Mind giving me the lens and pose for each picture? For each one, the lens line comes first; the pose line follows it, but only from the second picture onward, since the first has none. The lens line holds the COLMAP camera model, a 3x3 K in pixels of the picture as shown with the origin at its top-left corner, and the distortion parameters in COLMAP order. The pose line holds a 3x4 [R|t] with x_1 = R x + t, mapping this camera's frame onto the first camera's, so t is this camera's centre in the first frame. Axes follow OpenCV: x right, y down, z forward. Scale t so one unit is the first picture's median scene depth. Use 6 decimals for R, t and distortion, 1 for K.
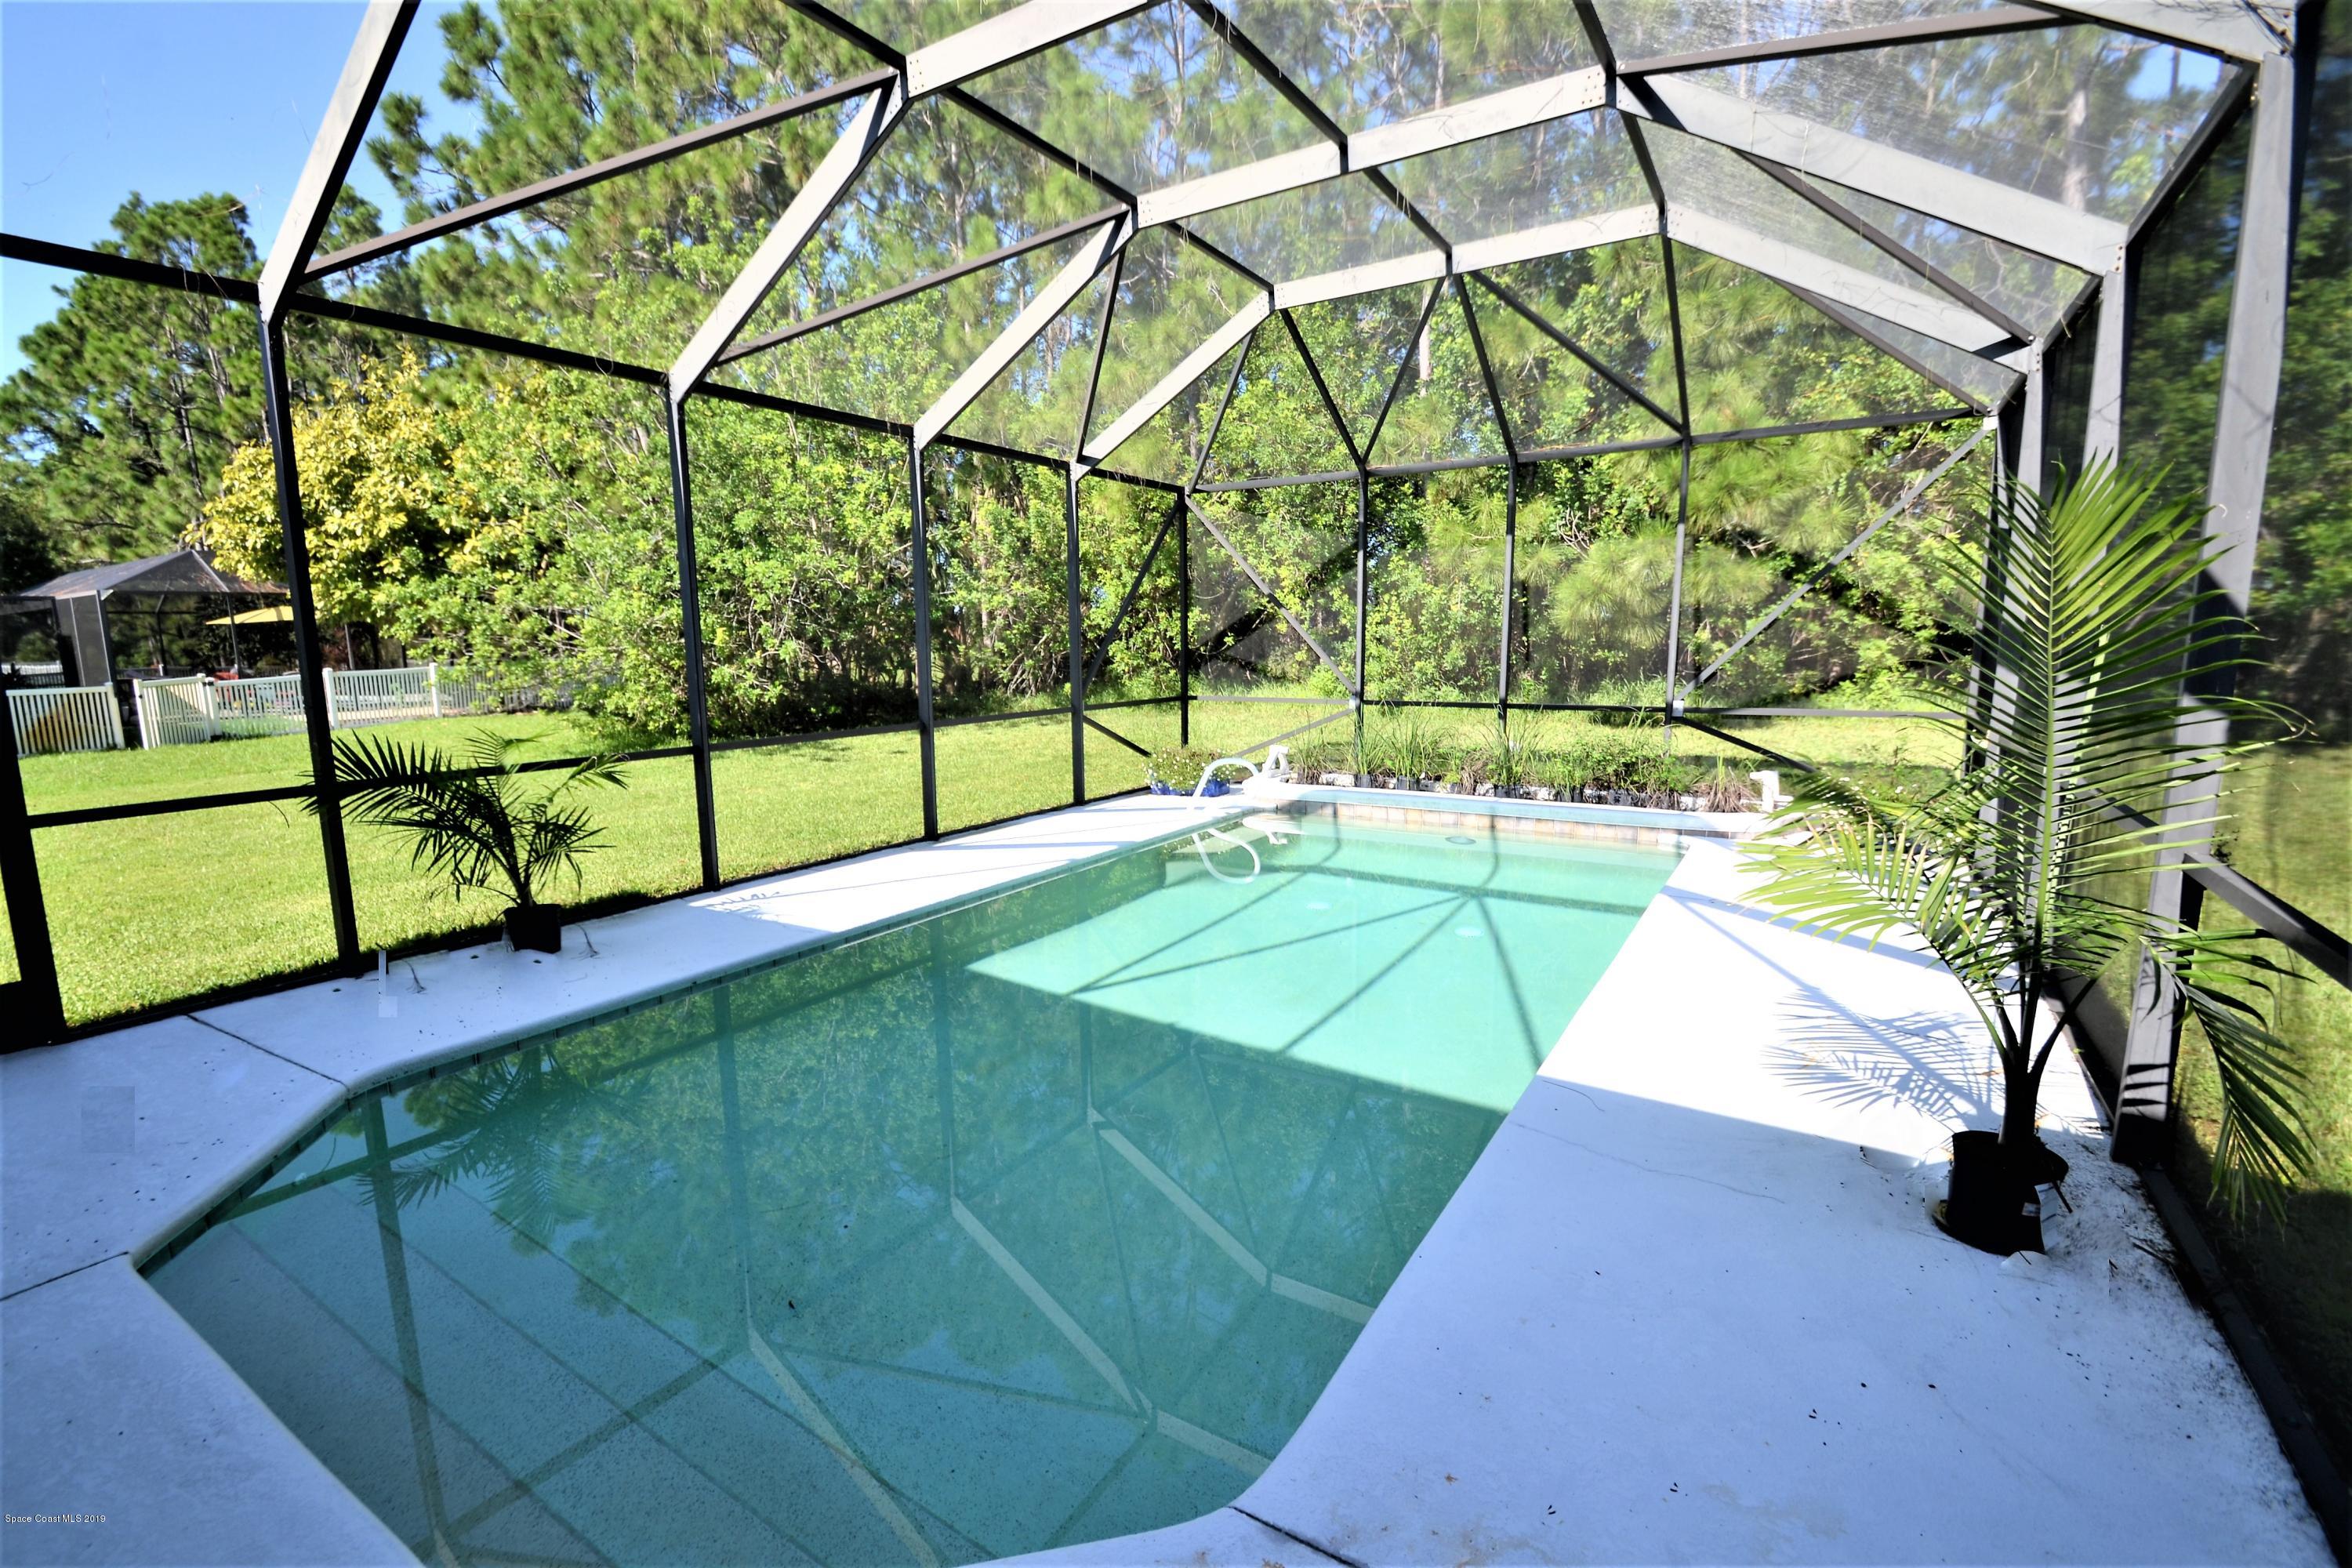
lens RADIAL K [[1020.9, 0, 1168.6], [0, 1020.9, 800.9], [0, 0, 1]] dist [0.002754, -0.008463]
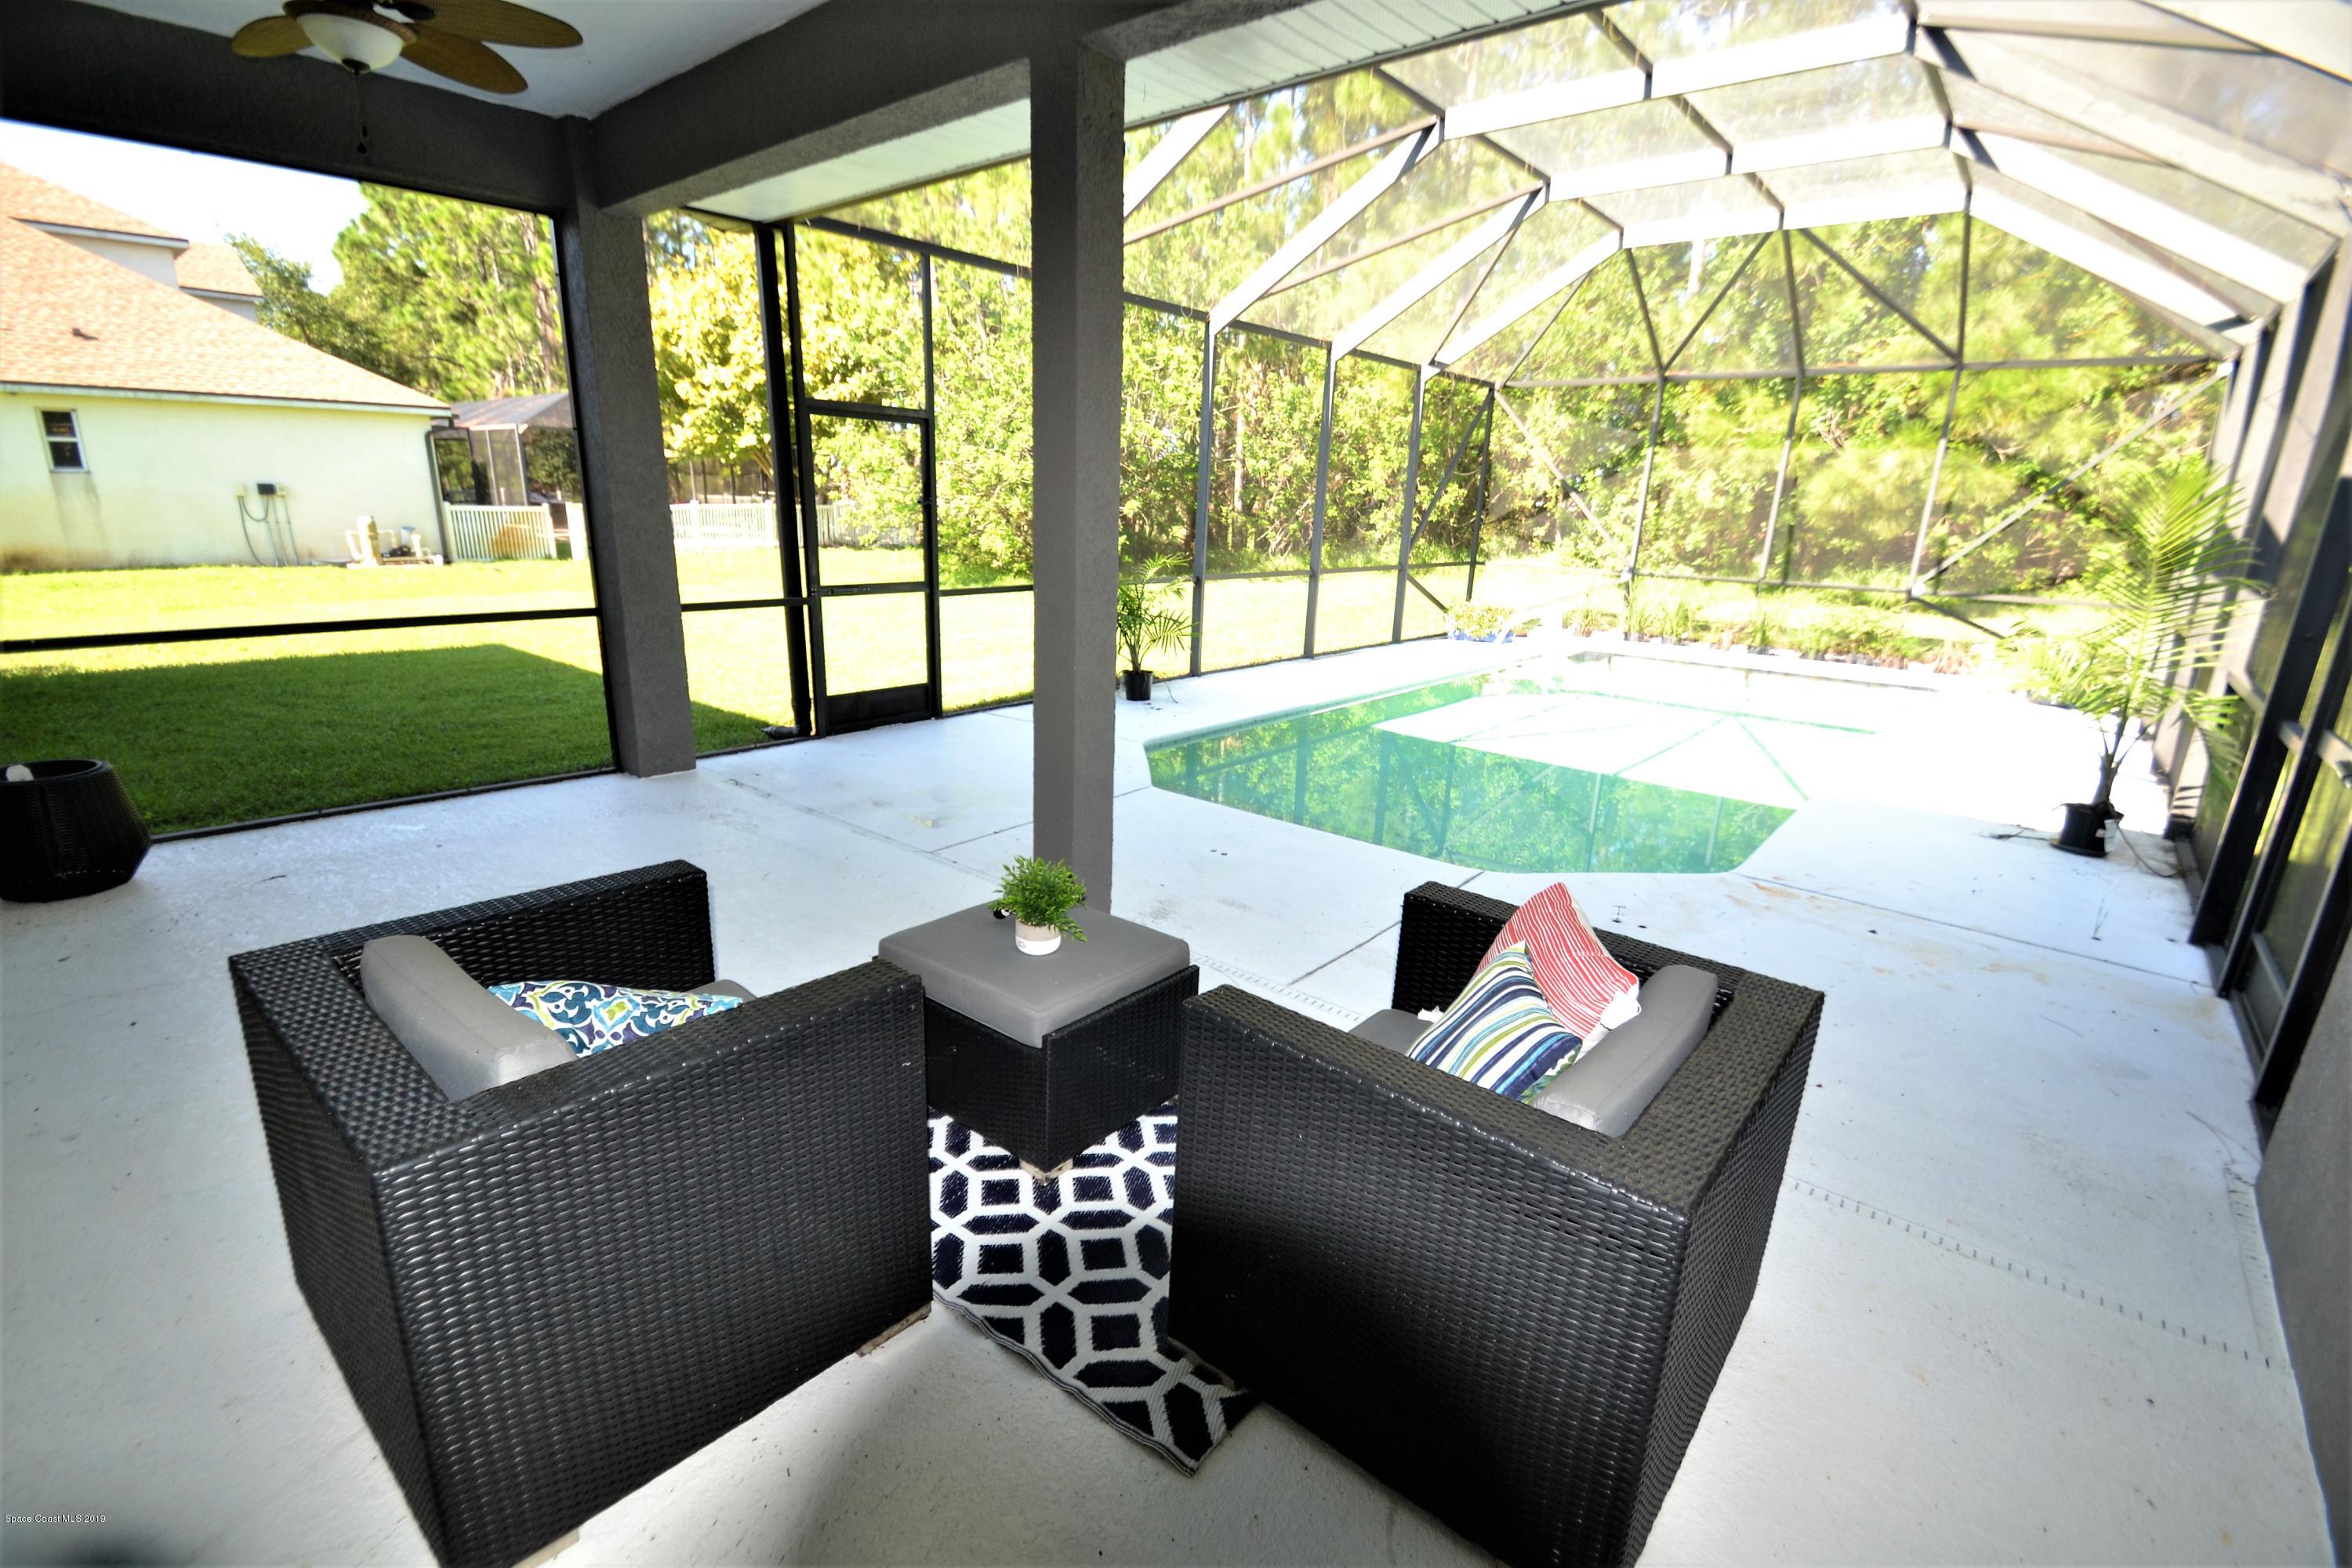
lens RADIAL K [[1051.9, 0, 1152.9], [0, 1051.9, 805.8], [0, 0, 1]] dist [0.019117, -0.021589]
pose [[0.989853, 0.079150, -0.118009, -0.176477], [-0.063629, 0.989479, 0.129935, 0.042298], [0.127051, -0.121108, 0.984475, -0.292302]]
